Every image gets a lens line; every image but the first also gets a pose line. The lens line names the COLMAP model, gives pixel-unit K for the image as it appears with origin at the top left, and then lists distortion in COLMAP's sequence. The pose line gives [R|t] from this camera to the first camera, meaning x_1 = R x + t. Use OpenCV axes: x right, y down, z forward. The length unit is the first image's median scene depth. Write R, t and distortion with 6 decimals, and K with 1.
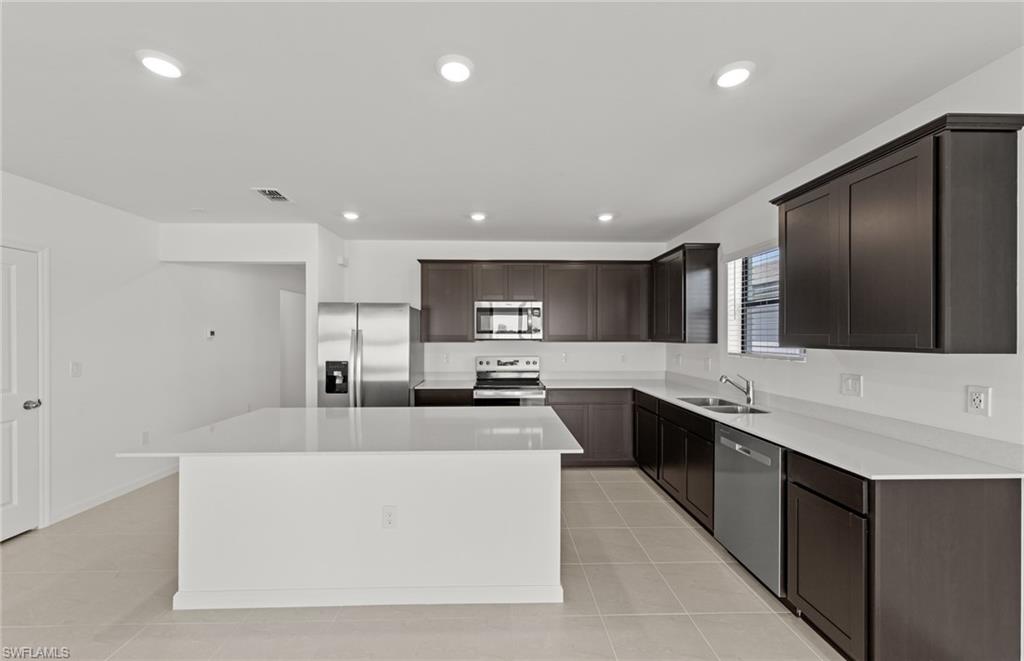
lens RADIAL K [[390.1, 0, 507.9], [0, 390.1, 334.4], [0, 0, 1]] dist [-0.000150, 0.000352]
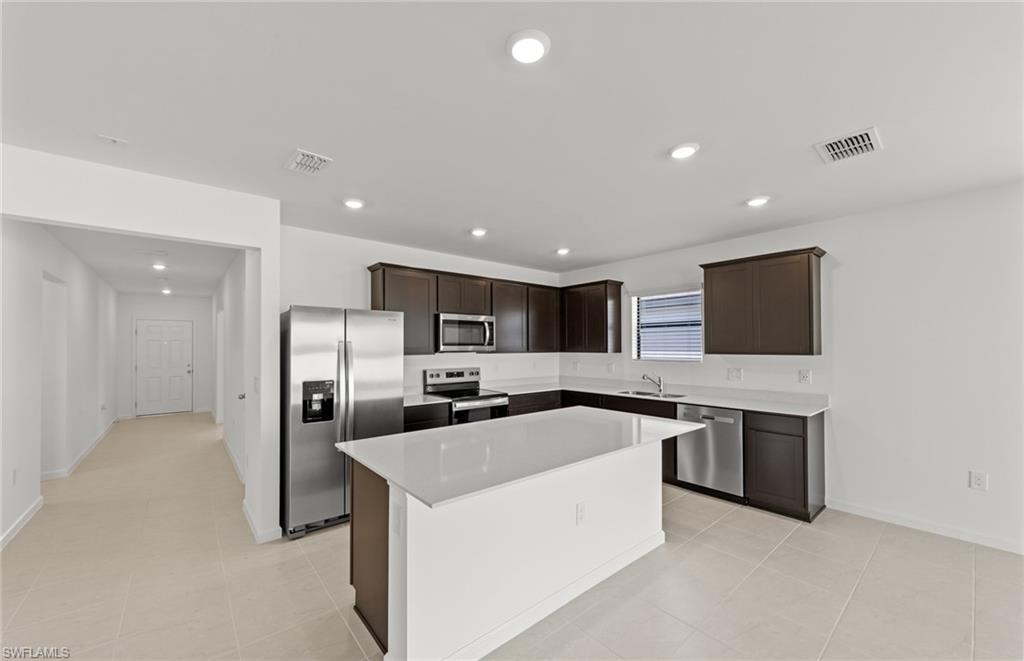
lens RADIAL K [[390.1, 0, 507.1], [0, 390.1, 339.0], [0, 0, 1]] dist [-0.000150, 0.000352]
pose [[0.782828, 0.010843, 0.622144, -0.630826], [0.000465, 0.999838, -0.018010, -0.001571], [-0.622238, 0.014388, 0.782696, 0.143639]]
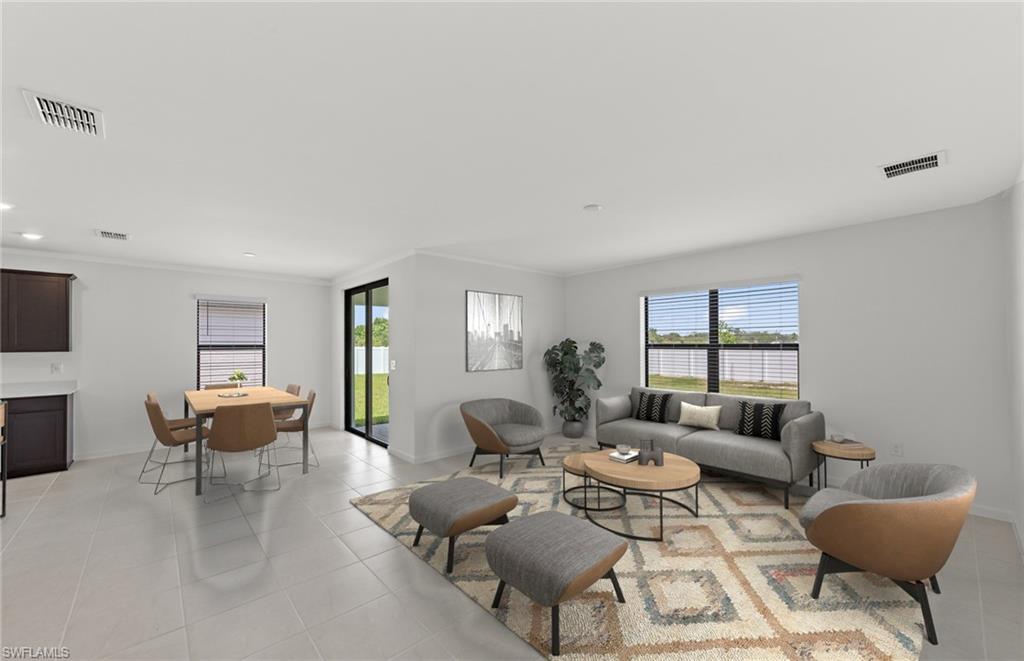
lens RADIAL K [[390.1, 0, 519.1], [0, 390.1, 341.1], [0, 0, 1]] dist [-0.000150, 0.000352]
pose [[-0.632295, 0.008089, 0.774685, -1.343645], [0.003546, 0.999965, -0.007548, 0.001599], [-0.774719, -0.002025, -0.632302, 0.092104]]
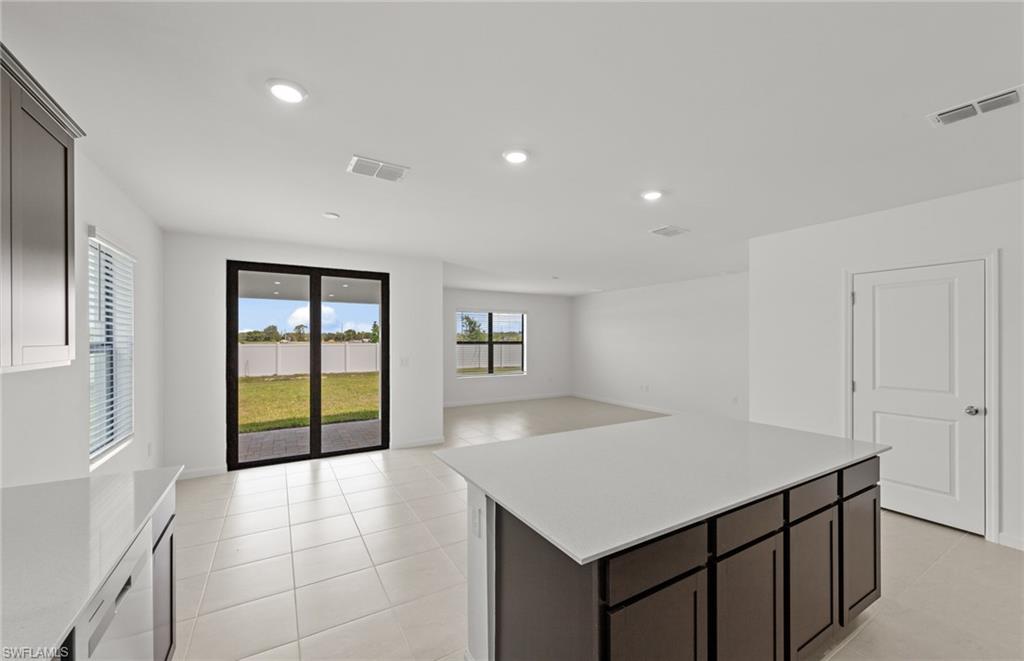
lens RADIAL K [[390.1, 0, 509.9], [0, 390.1, 337.8], [0, 0, 1]] dist [-0.000150, 0.000352]
pose [[-0.874198, -0.001482, -0.485568, 0.247057], [0.001172, 0.999986, -0.005162, -0.005141], [0.485569, -0.005081, -0.874184, 0.962654]]
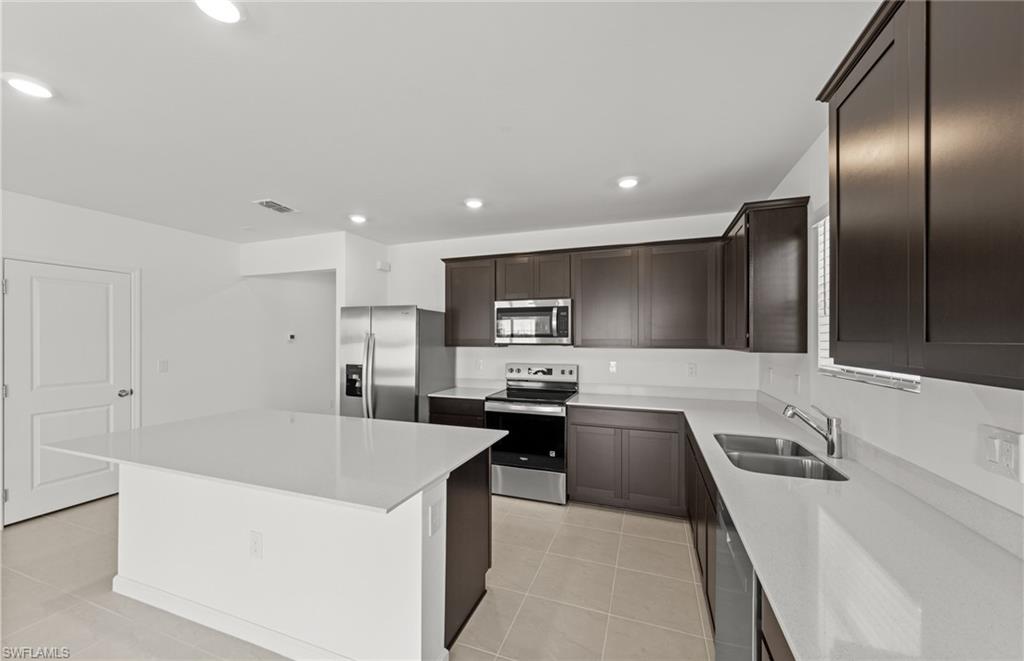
lens RADIAL K [[390.1, 0, 505.6], [0, 390.1, 334.1], [0, 0, 1]] dist [-0.000150, 0.000352]
pose [[0.927336, -0.002393, -0.374222, 0.301364], [-0.001050, 0.999959, -0.008995, -0.001797], [0.374228, 0.008735, 0.927295, 0.209125]]
